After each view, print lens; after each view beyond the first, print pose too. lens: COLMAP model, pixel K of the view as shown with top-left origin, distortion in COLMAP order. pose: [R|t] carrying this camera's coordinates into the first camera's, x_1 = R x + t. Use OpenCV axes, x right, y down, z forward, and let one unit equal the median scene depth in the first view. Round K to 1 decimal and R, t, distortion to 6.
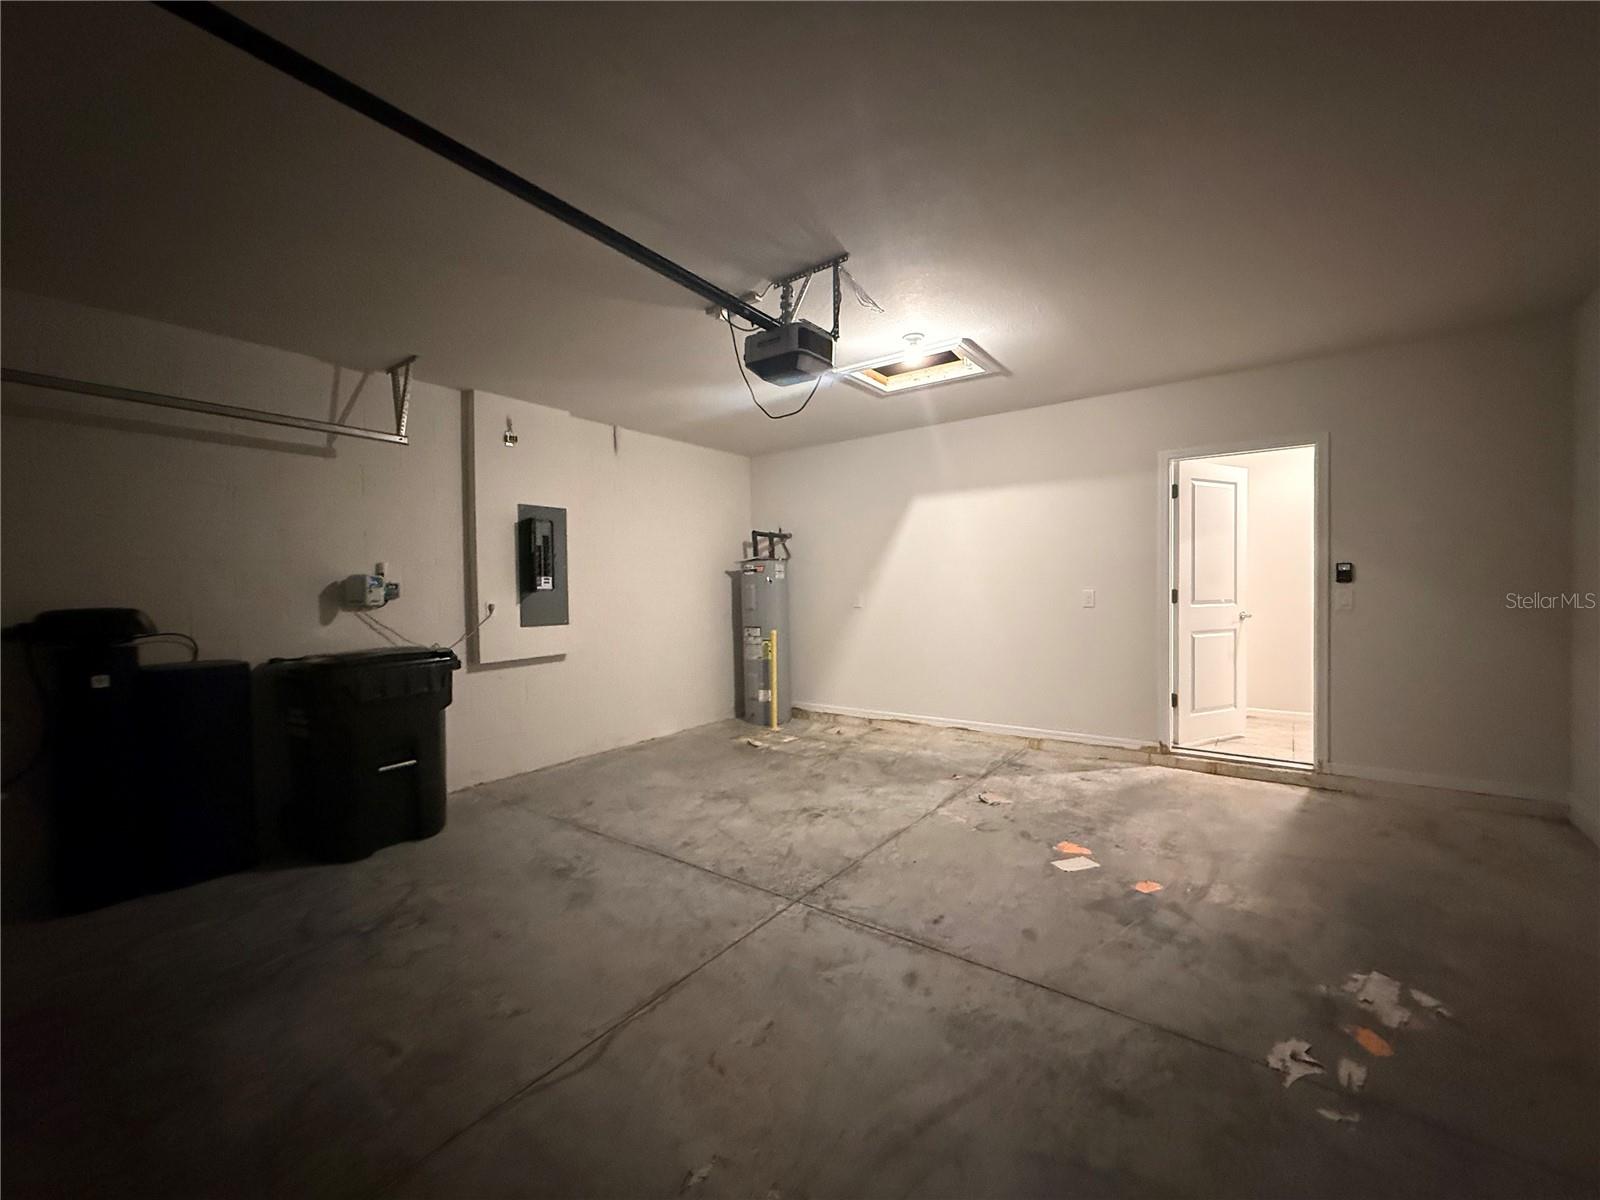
lens RADIAL K [[637.0, 0, 796.5], [0, 637.0, 597.7], [0, 0, 1]] dist [0.000467, 0.000031]
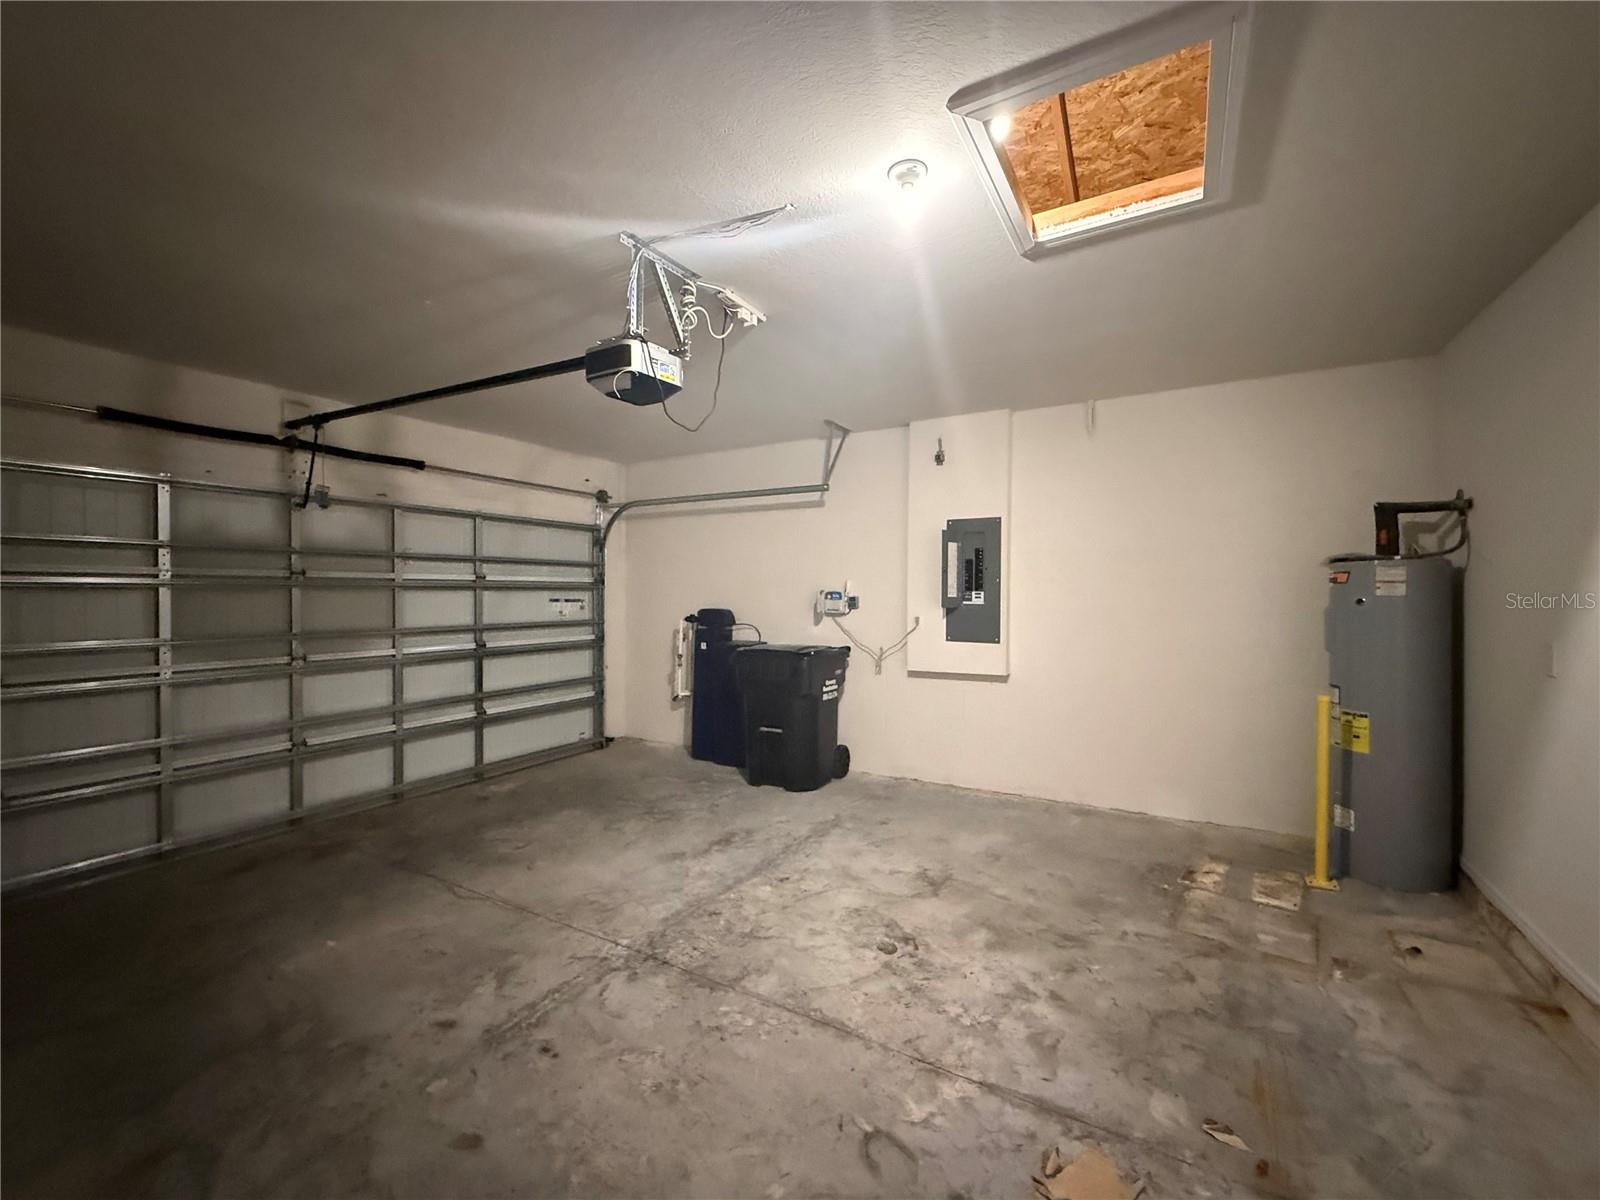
lens RADIAL K [[637.0, 0, 796.5], [0, 637.0, 597.7], [0, 0, 1]] dist [0.000467, 0.000031]
pose [[0.120823, 0.023539, -0.992395, 0.657408], [-0.018595, 0.999597, 0.021446, -0.048641], [0.992500, 0.015862, 0.121212, 0.769050]]
